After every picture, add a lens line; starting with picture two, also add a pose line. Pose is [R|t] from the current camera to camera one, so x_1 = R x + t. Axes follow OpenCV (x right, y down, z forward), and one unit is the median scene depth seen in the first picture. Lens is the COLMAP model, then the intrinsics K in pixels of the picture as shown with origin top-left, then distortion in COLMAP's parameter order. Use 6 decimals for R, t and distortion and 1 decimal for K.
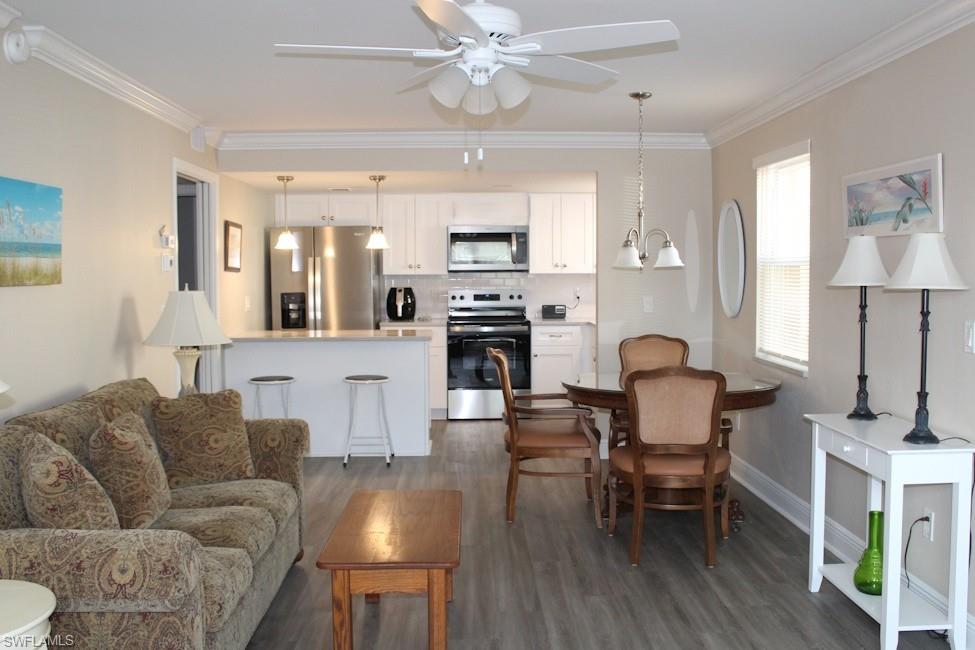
lens RADIAL K [[927.8, 0, 487.5], [0, 927.8, 325.0], [0, 0, 1]] dist [-0.103249, 0.019960]
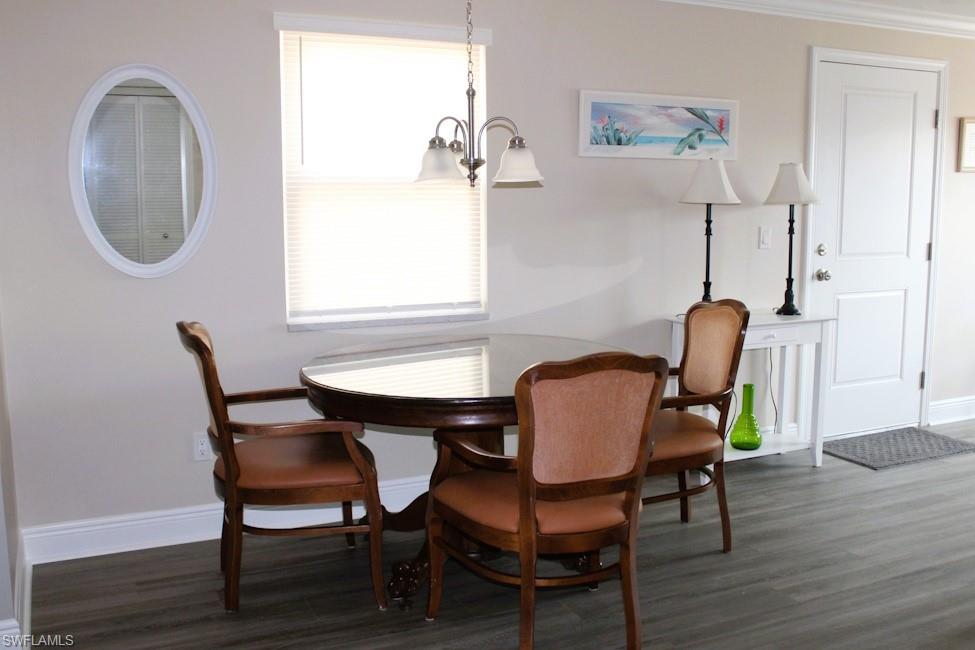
lens RADIAL K [[927.8, 0, 487.5], [0, 927.8, 325.0], [0, 0, 1]] dist [-0.103249, 0.019960]
pose [[-0.398888, -0.117729, 0.909411, -0.535535], [0.060635, 0.986168, 0.154261, -0.085718], [-0.914993, 0.116675, -0.386232, 1.690698]]
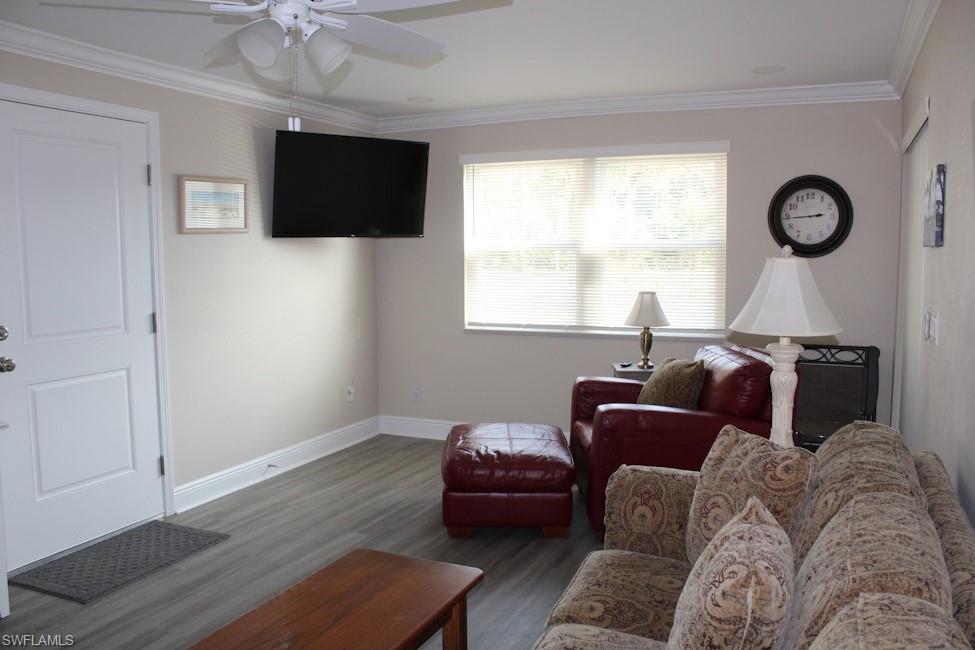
lens RADIAL K [[830.5, 0, 487.5], [0, 830.5, 325.0], [0, 0, 1]] dist [-0.003569, -0.001318]
pose [[-0.901927, -0.028135, 0.430970, -0.454346], [0.039509, 0.988317, 0.147203, -0.087636], [-0.430077, 0.149794, -0.890279, 1.412878]]
